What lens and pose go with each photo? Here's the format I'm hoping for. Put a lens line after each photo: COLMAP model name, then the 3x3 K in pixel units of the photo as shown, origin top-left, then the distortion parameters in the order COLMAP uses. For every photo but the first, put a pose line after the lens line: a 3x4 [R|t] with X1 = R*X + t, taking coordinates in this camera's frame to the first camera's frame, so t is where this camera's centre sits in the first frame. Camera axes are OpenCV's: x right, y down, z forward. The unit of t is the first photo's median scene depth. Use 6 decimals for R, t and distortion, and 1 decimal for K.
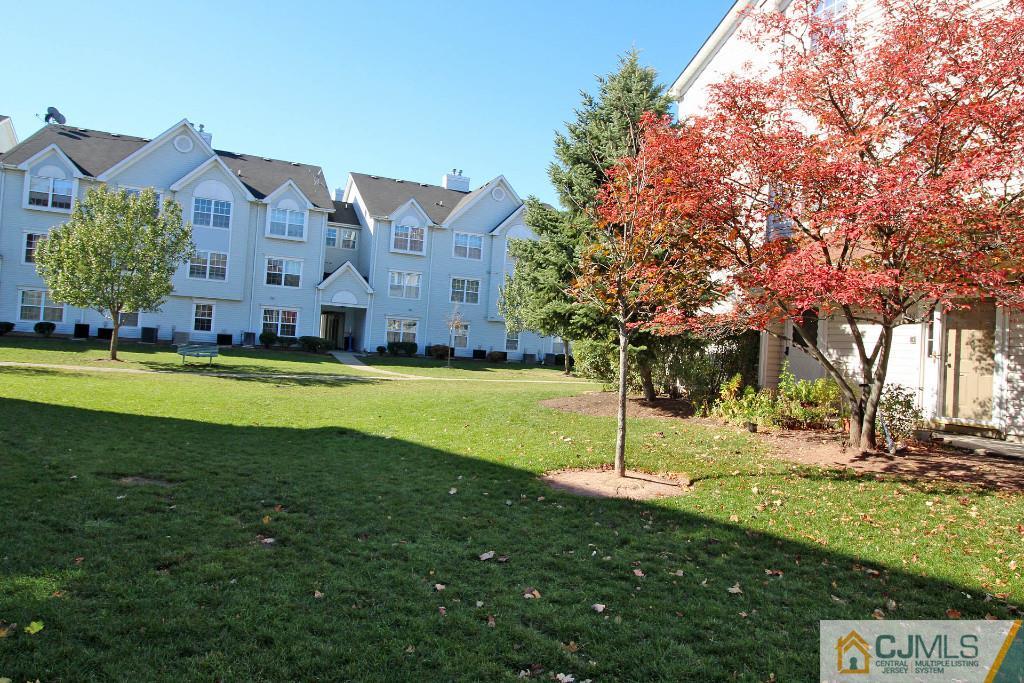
lens RADIAL K [[649.4, 0, 504.0], [0, 649.4, 330.9], [0, 0, 1]] dist [0.004869, -0.009481]
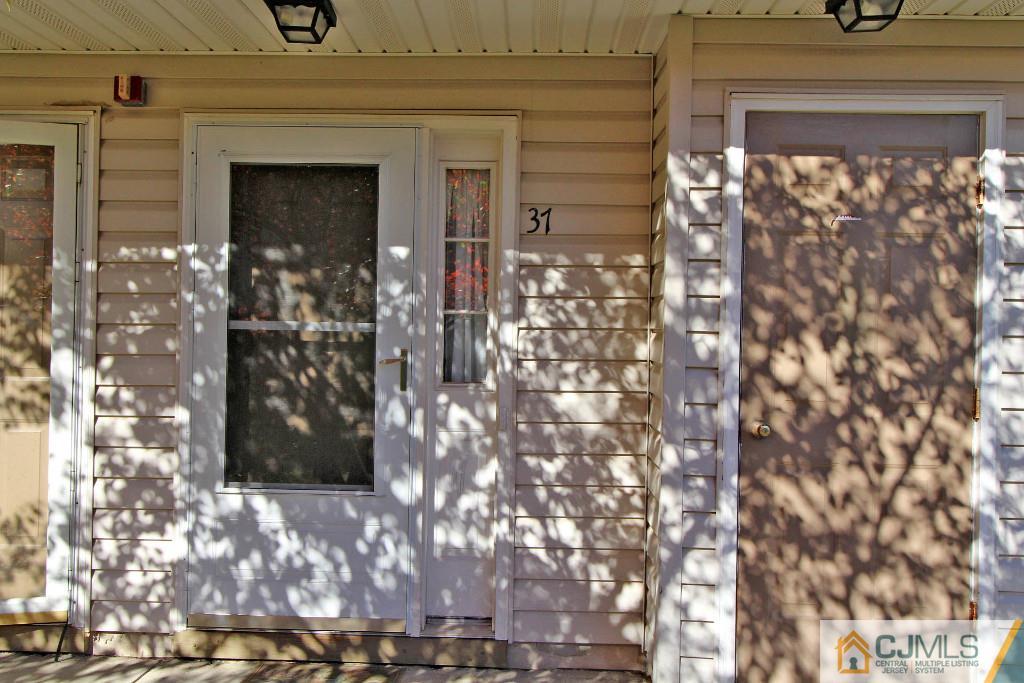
lens RADIAL K [[826.9, 0, 514.4], [0, 826.9, 332.8], [0, 0, 1]] dist [0.014990, 0.006100]
pose [[0.407840, -0.043860, 0.912000, 0.734371], [-0.012413, 0.998487, 0.053570, 0.008513], [-0.912969, -0.033169, 0.406678, 0.965073]]
